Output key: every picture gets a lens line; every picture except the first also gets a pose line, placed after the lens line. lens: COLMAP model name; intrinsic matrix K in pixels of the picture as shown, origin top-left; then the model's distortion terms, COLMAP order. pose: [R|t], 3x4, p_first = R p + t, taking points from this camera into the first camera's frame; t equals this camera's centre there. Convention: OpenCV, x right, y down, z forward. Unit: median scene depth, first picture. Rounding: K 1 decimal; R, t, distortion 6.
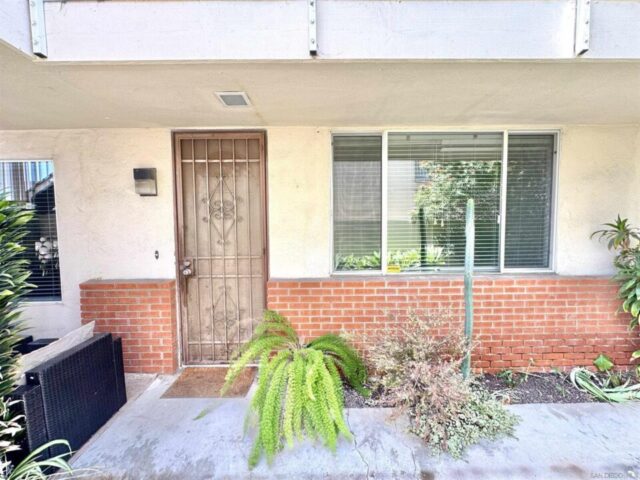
lens RADIAL K [[254.0, 0, 320.0], [0, 254.0, 240.0], [0, 0, 1]] dist [-0.001608, 0.000313]
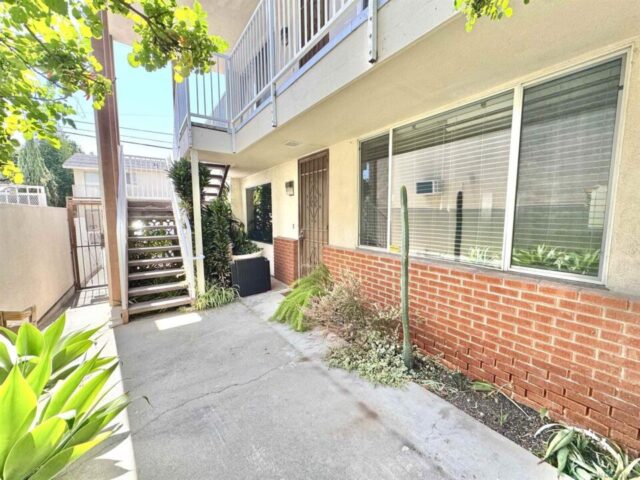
lens RADIAL K [[254.0, 0, 320.0], [0, 254.0, 240.0], [0, 0, 1]] dist [-0.001608, 0.000313]
pose [[0.569176, 0.092809, -0.816961, 1.085831], [-0.045241, 0.995639, 0.081588, -0.003599], [0.820970, -0.009478, 0.570892, 0.069941]]
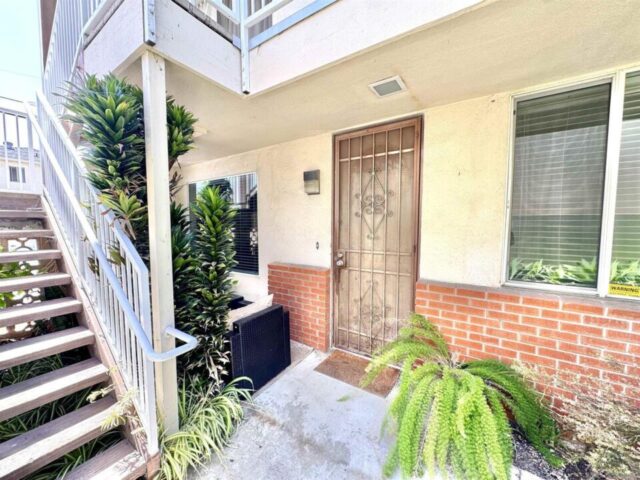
lens RADIAL K [[254.0, 0, 320.0], [0, 254.0, 240.0], [0, 0, 1]] dist [-0.001608, 0.000313]
pose [[0.828499, 0.046879, -0.558025, 0.007917], [-0.039294, 0.998900, 0.025575, 0.003528], [0.558610, 0.000738, 0.829430, 0.053728]]
